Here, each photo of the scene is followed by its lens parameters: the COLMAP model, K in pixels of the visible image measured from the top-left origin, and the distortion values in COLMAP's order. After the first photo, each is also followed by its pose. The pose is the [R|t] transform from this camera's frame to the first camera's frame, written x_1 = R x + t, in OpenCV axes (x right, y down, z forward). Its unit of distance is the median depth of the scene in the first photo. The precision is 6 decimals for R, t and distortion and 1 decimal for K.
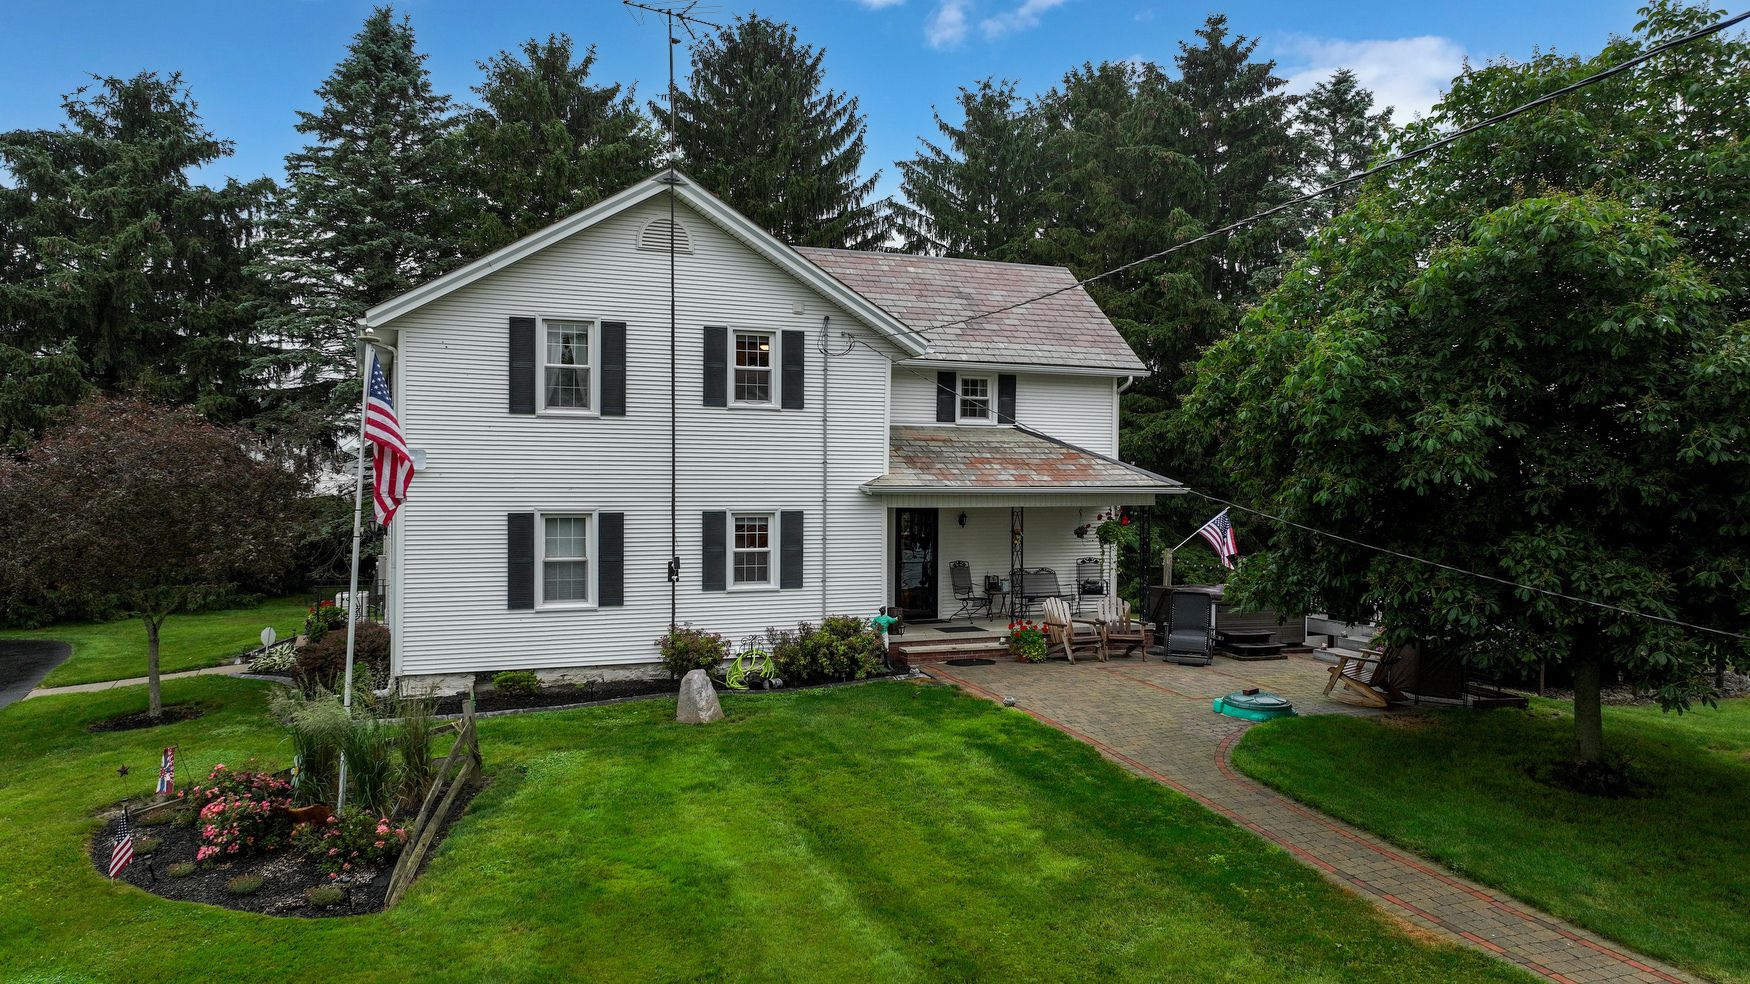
lens RADIAL K [[1227.7, 0, 873.4], [0, 1227.7, 488.4], [0, 0, 1]] dist [0.002140, 0.007338]
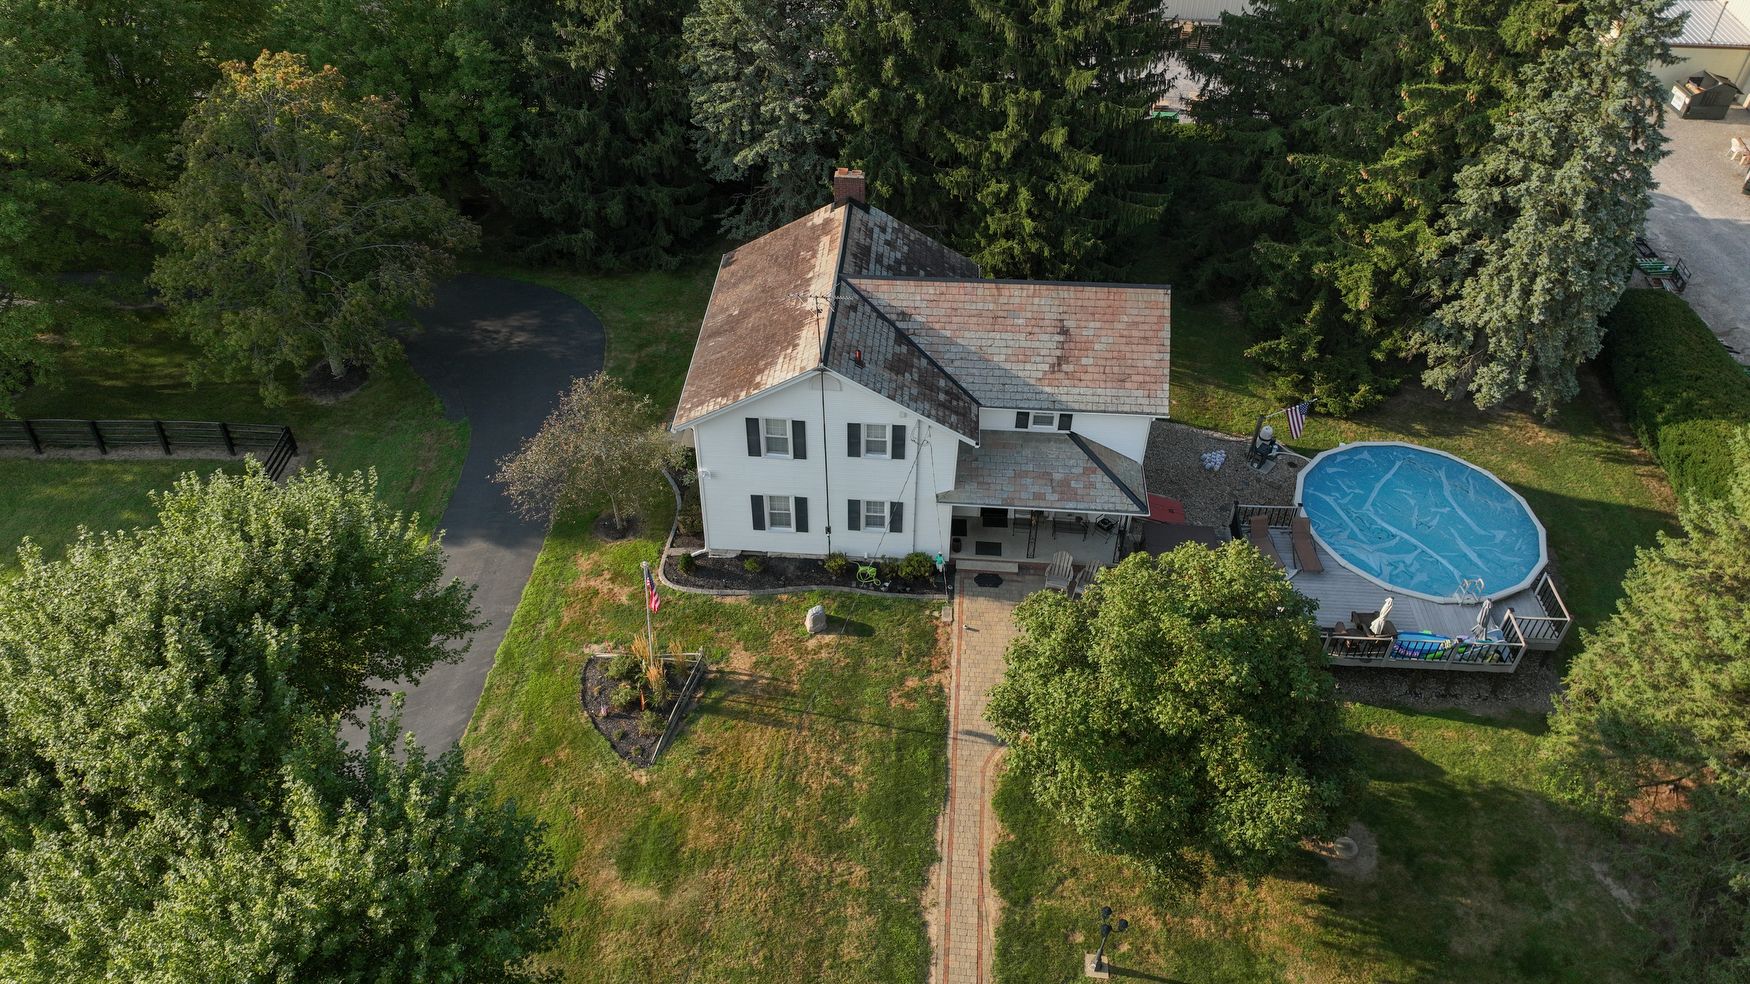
lens RADIAL K [[1227.7, 0, 873.4], [0, 1227.7, 488.4], [0, 0, 1]] dist [0.002140, 0.007338]
pose [[0.898576, 0.288039, -0.331052, 0.542696], [-0.007157, 0.763935, 0.645253, -1.268968], [0.438760, -0.577439, 0.688515, -0.301153]]
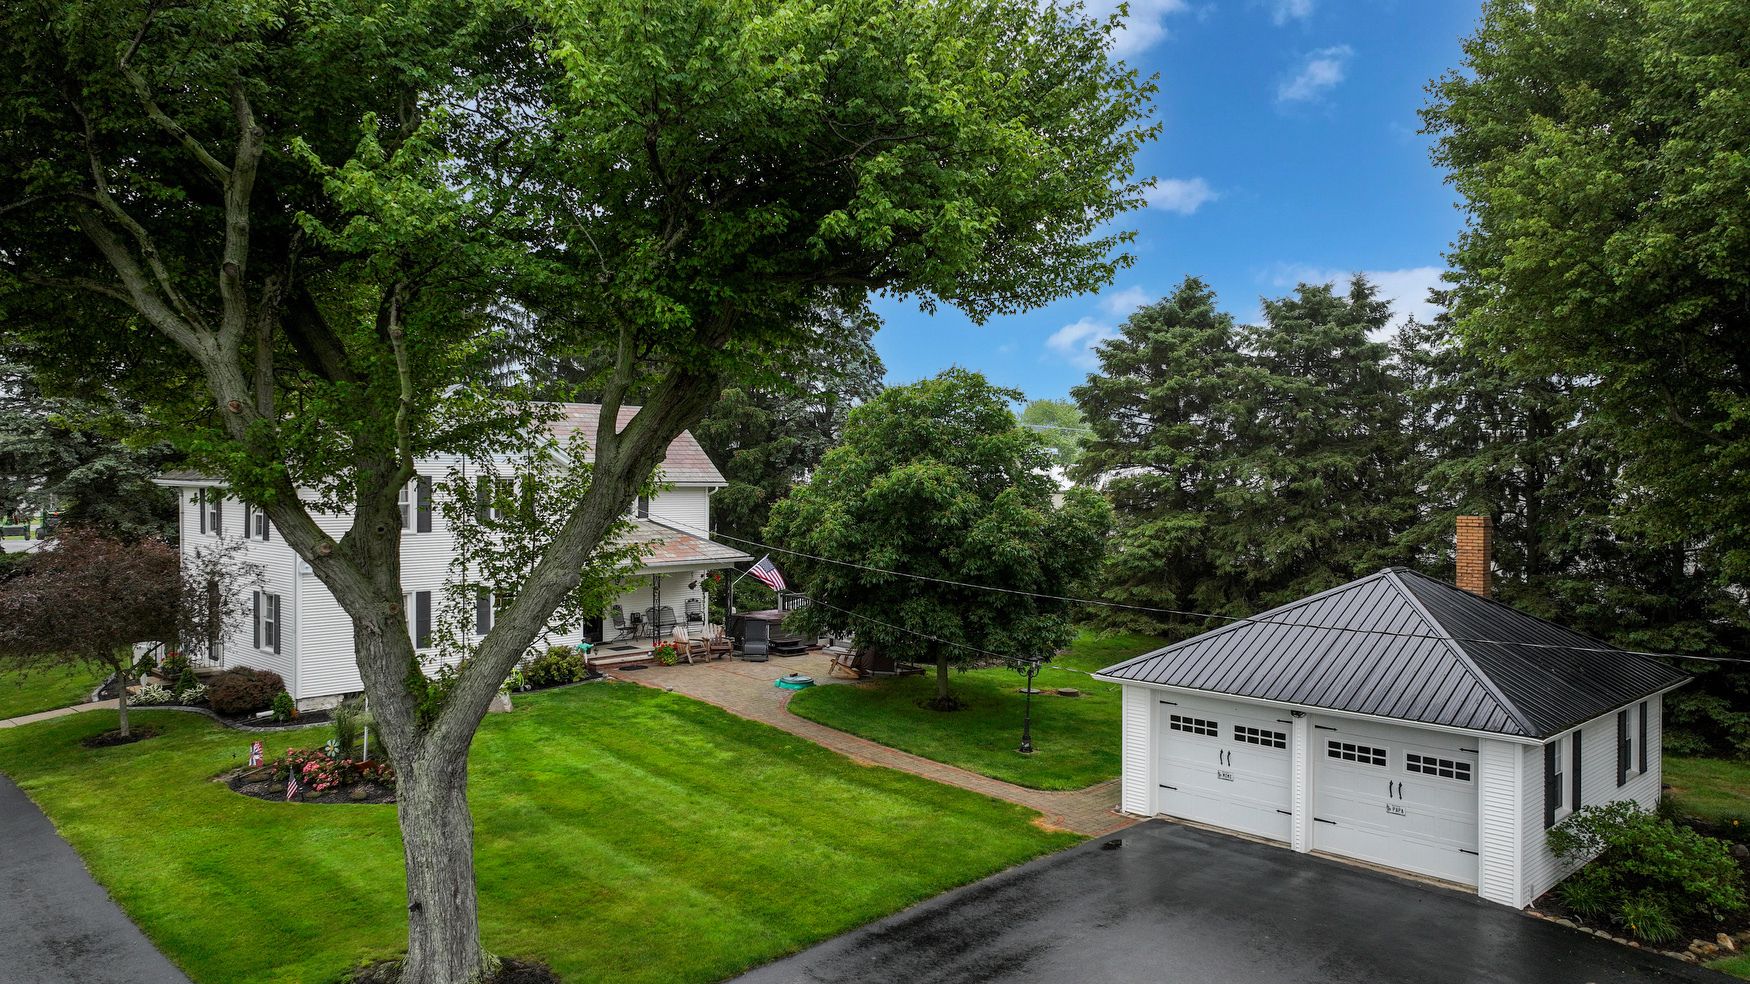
lens RADIAL K [[1227.7, 0, 873.4], [0, 1227.7, 488.4], [0, 0, 1]] dist [0.002140, 0.007338]
pose [[0.923816, -0.006250, 0.382785, -0.288272], [0.002504, 0.999944, 0.010285, -0.135256], [-0.382828, -0.008543, 0.923780, -0.762303]]
